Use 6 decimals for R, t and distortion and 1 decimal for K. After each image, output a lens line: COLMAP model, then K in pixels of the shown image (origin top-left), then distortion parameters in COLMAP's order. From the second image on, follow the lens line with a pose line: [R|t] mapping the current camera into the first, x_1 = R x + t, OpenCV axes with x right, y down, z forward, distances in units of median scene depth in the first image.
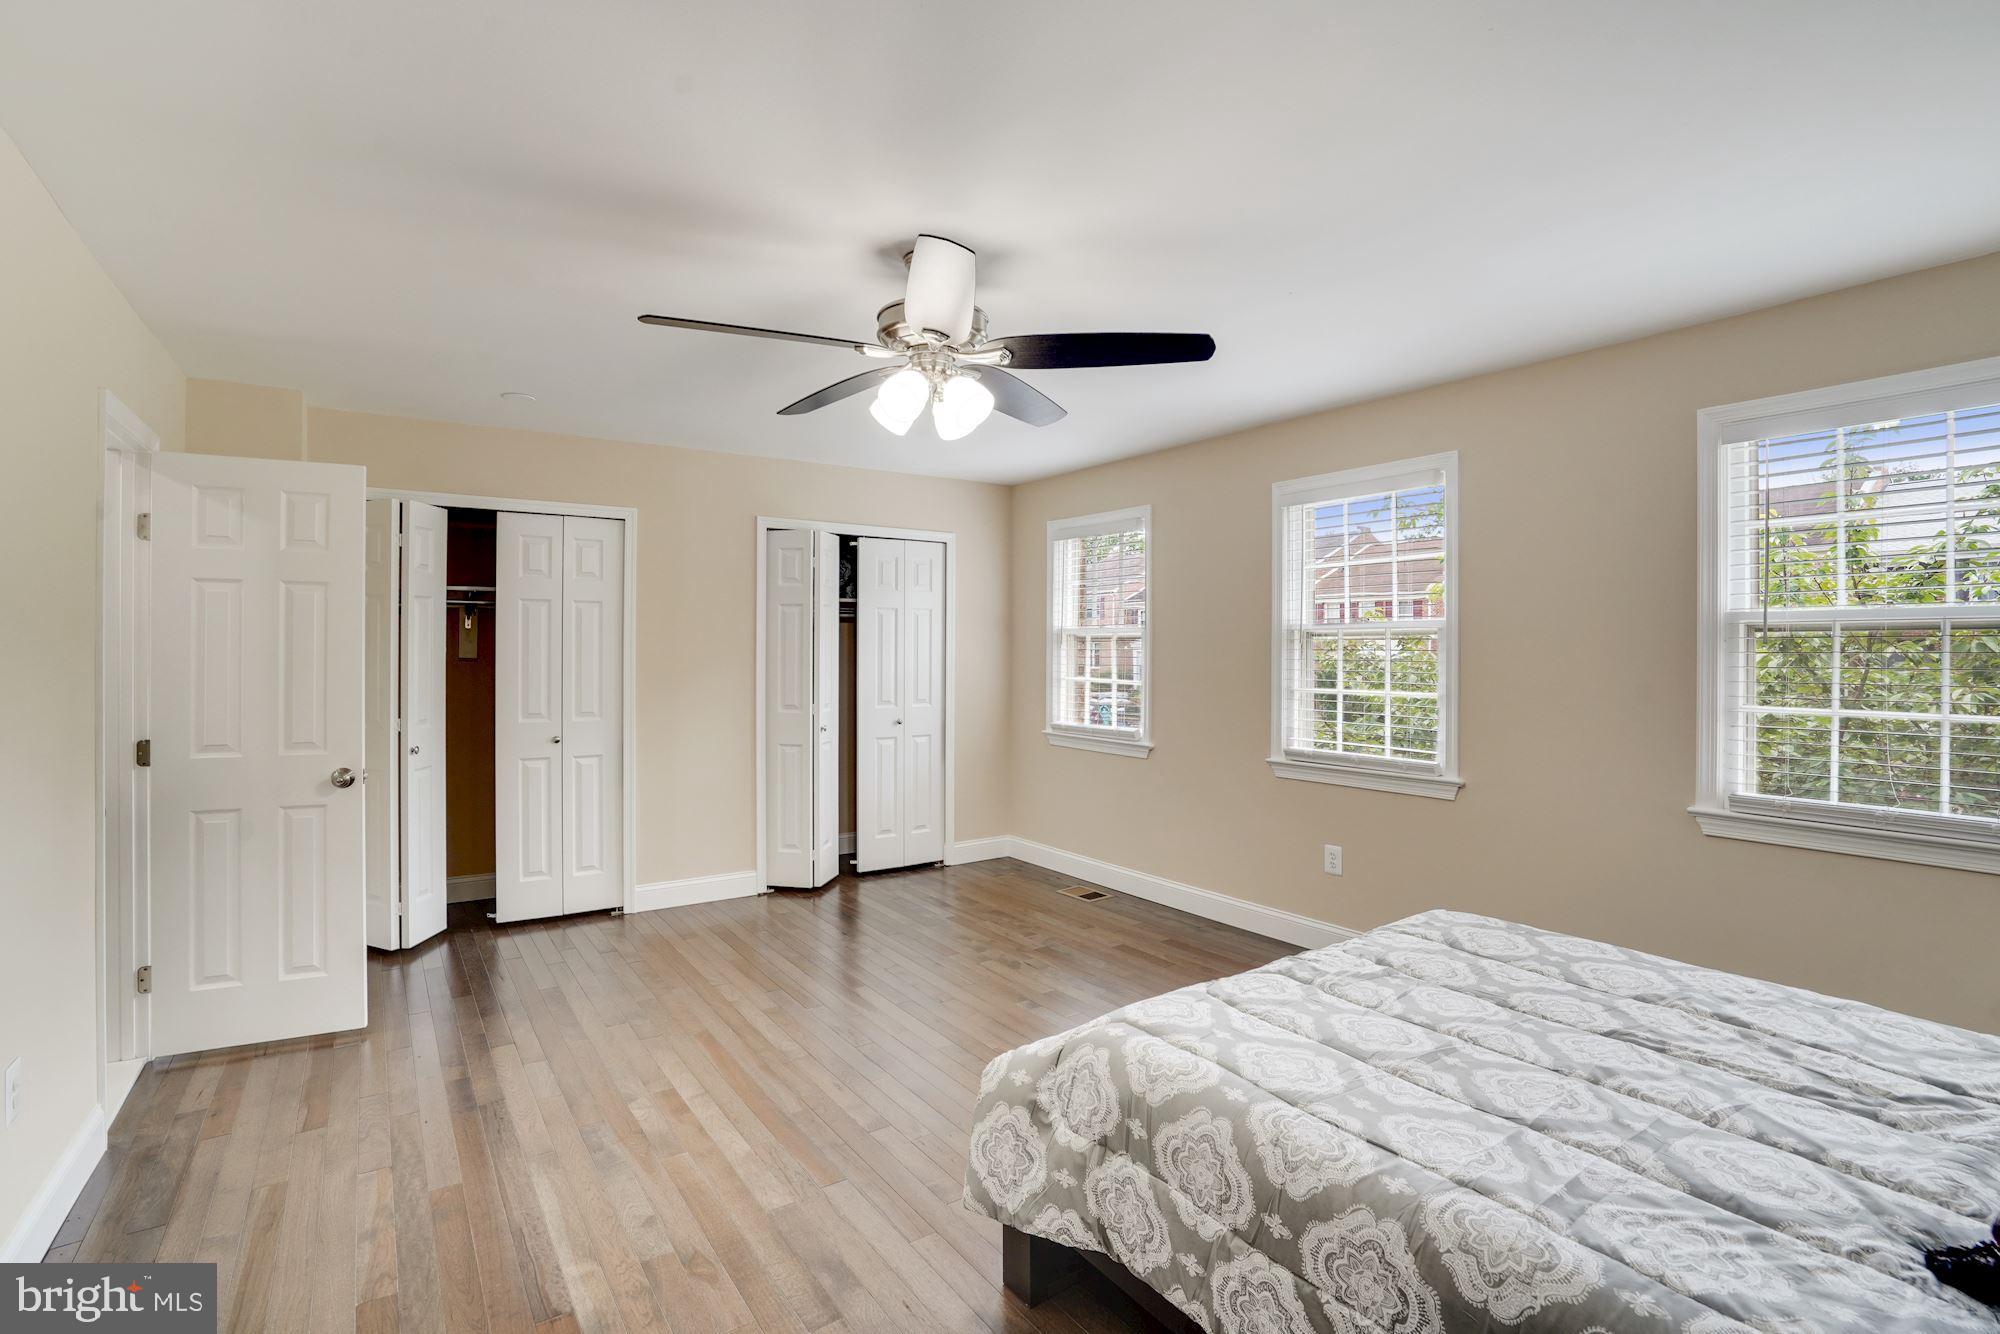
lens RADIAL K [[931.9, 0, 1003.2], [0, 931.9, 654.9], [0, 0, 1]] dist [-0.060023, 0.023582]
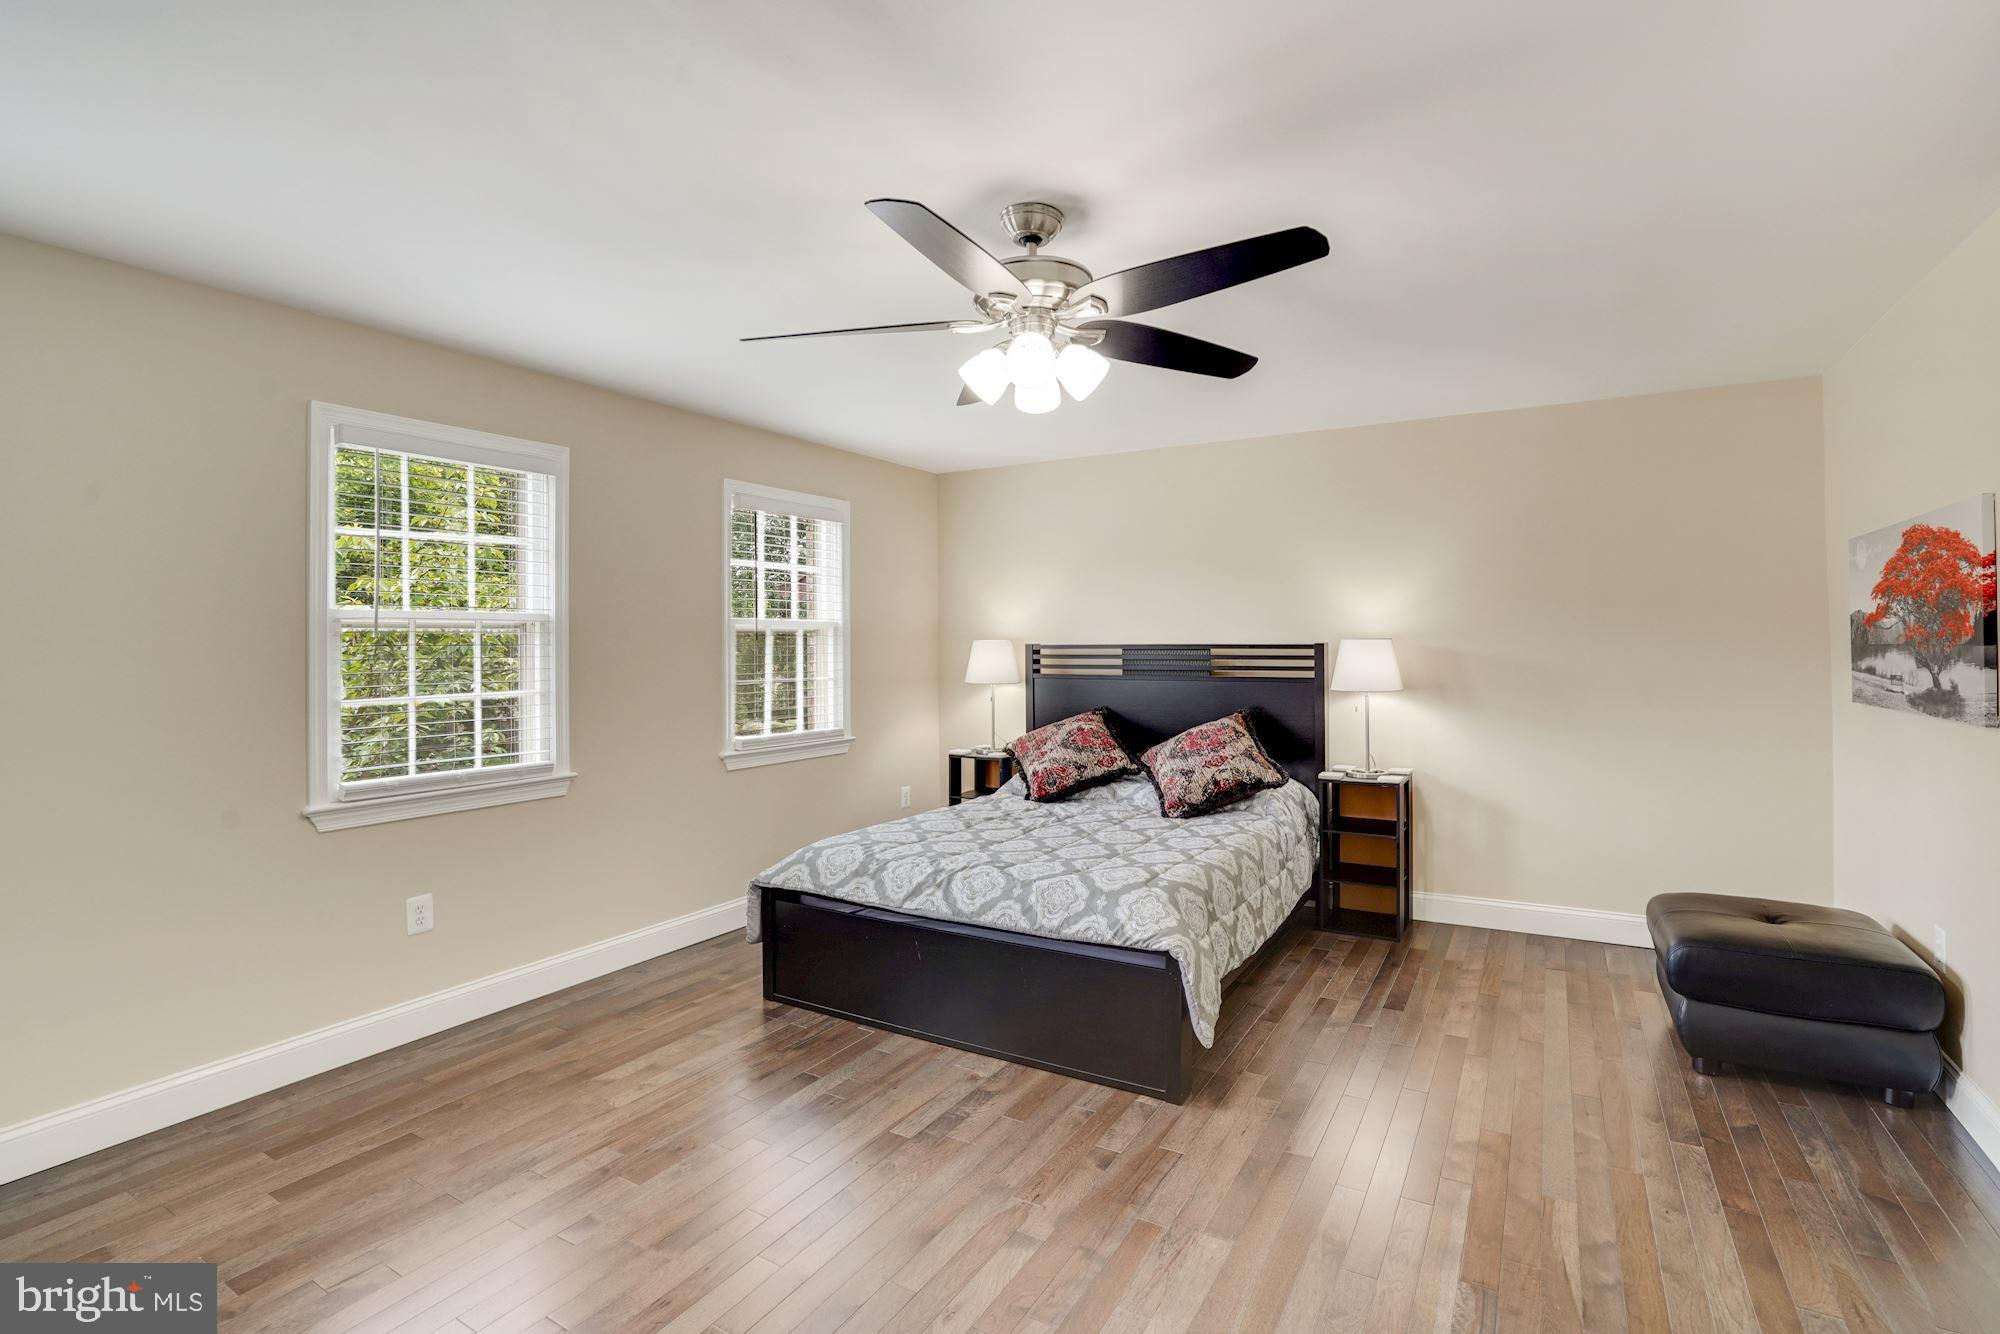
lens RADIAL K [[931.9, 0, 1003.2], [0, 931.9, 654.9], [0, 0, 1]] dist [-0.060023, 0.023582]
pose [[-0.409039, -0.010043, 0.912462, -0.498777], [0.010667, 0.999818, 0.015786, -0.004448], [-0.912455, 0.016191, -0.408857, 0.785793]]
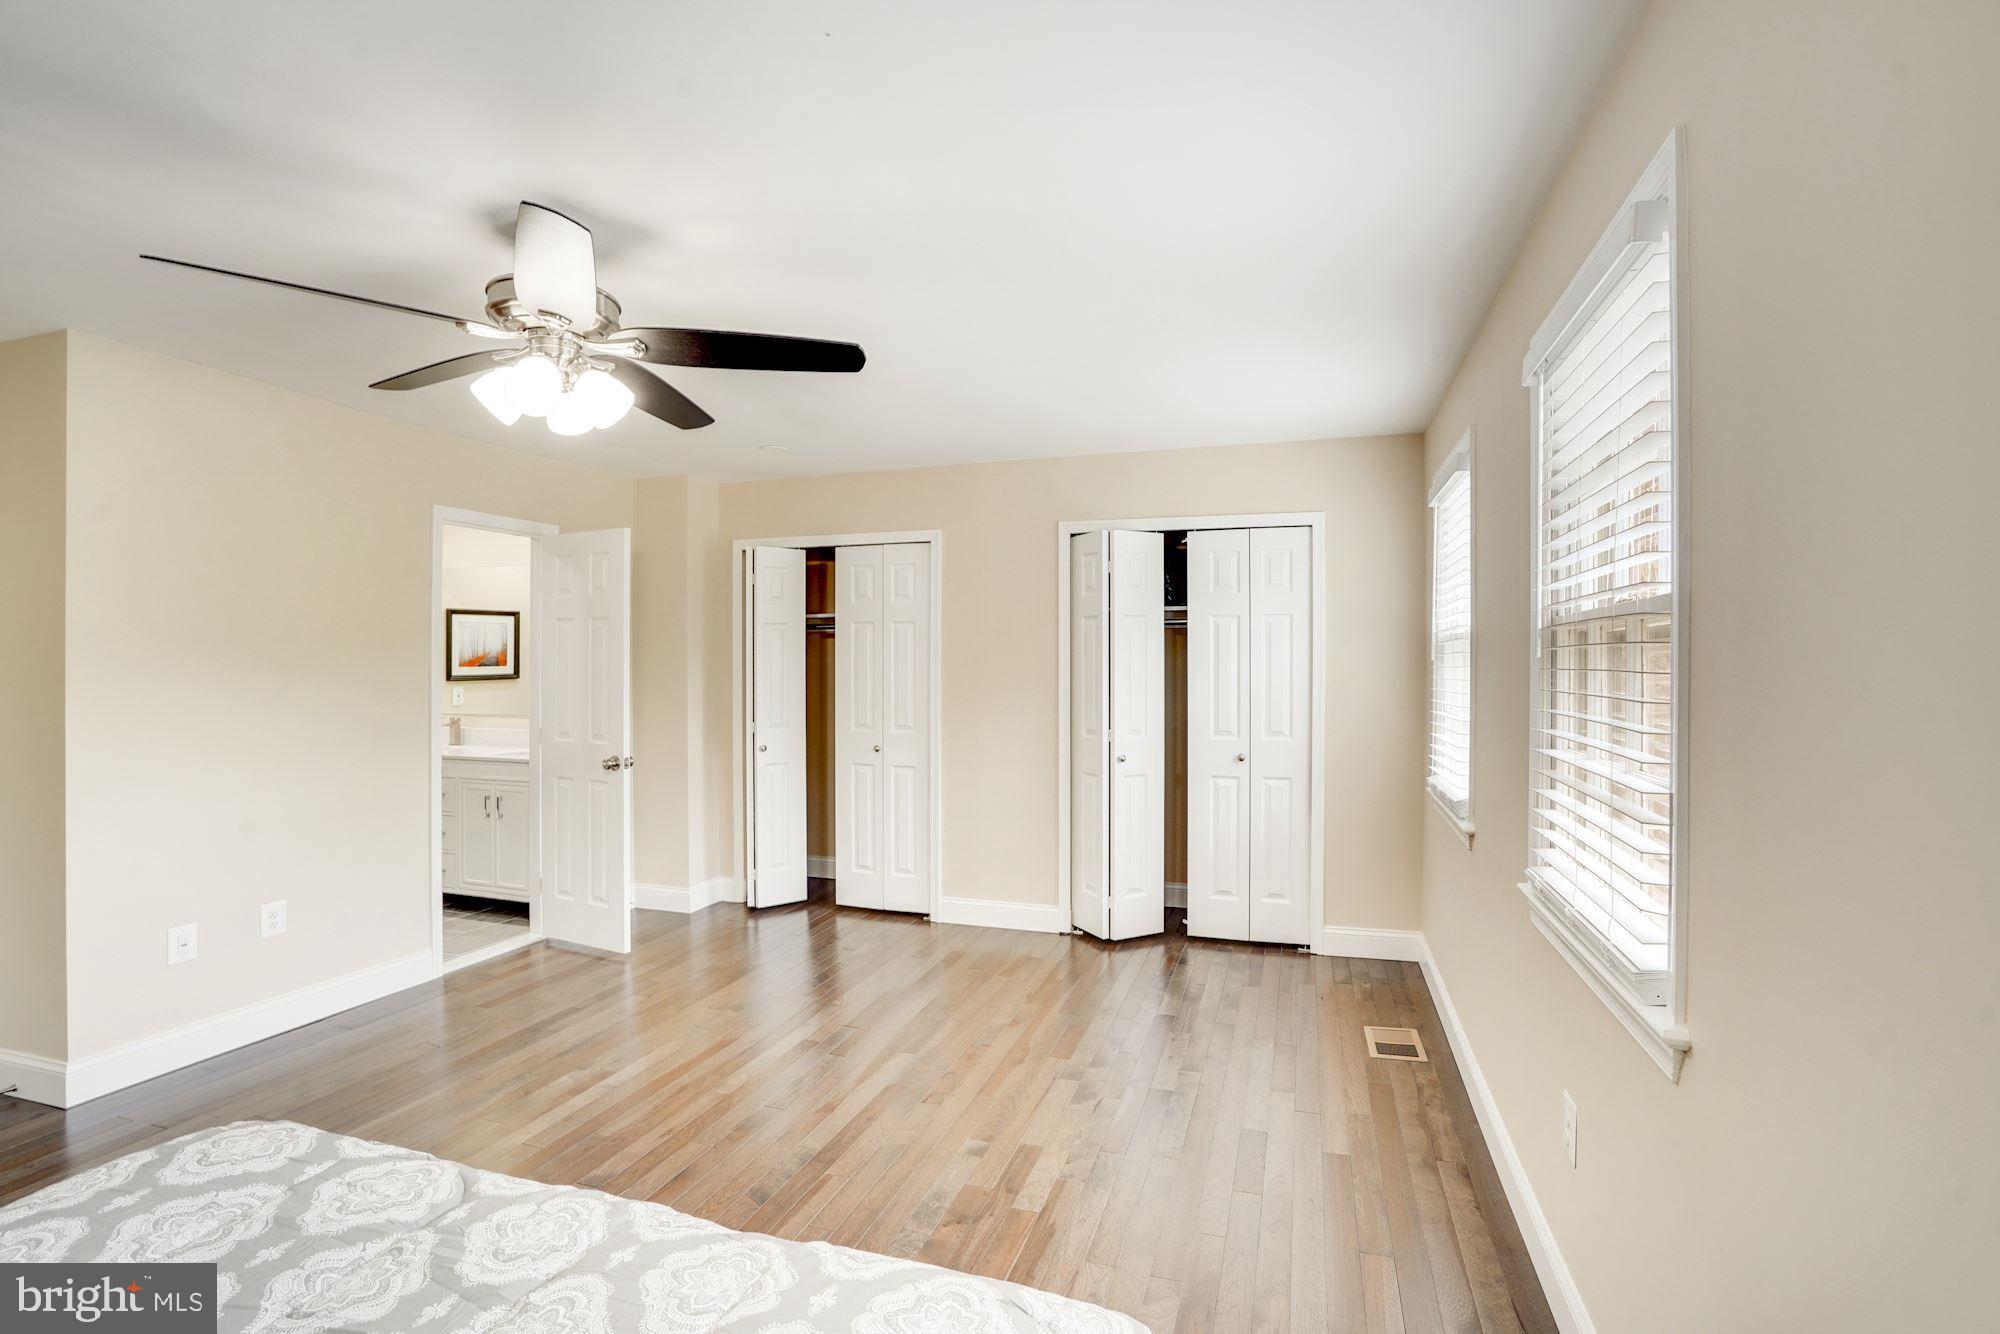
lens RADIAL K [[935.6, 0, 1002.7], [0, 935.6, 653.7], [0, 0, 1]] dist [-0.066595, 0.026077]
pose [[0.596178, -0.006569, -0.802826, 0.510225], [-0.000013, 0.999966, -0.008191, -0.013287], [0.802852, 0.004894, 0.596158, 0.455054]]
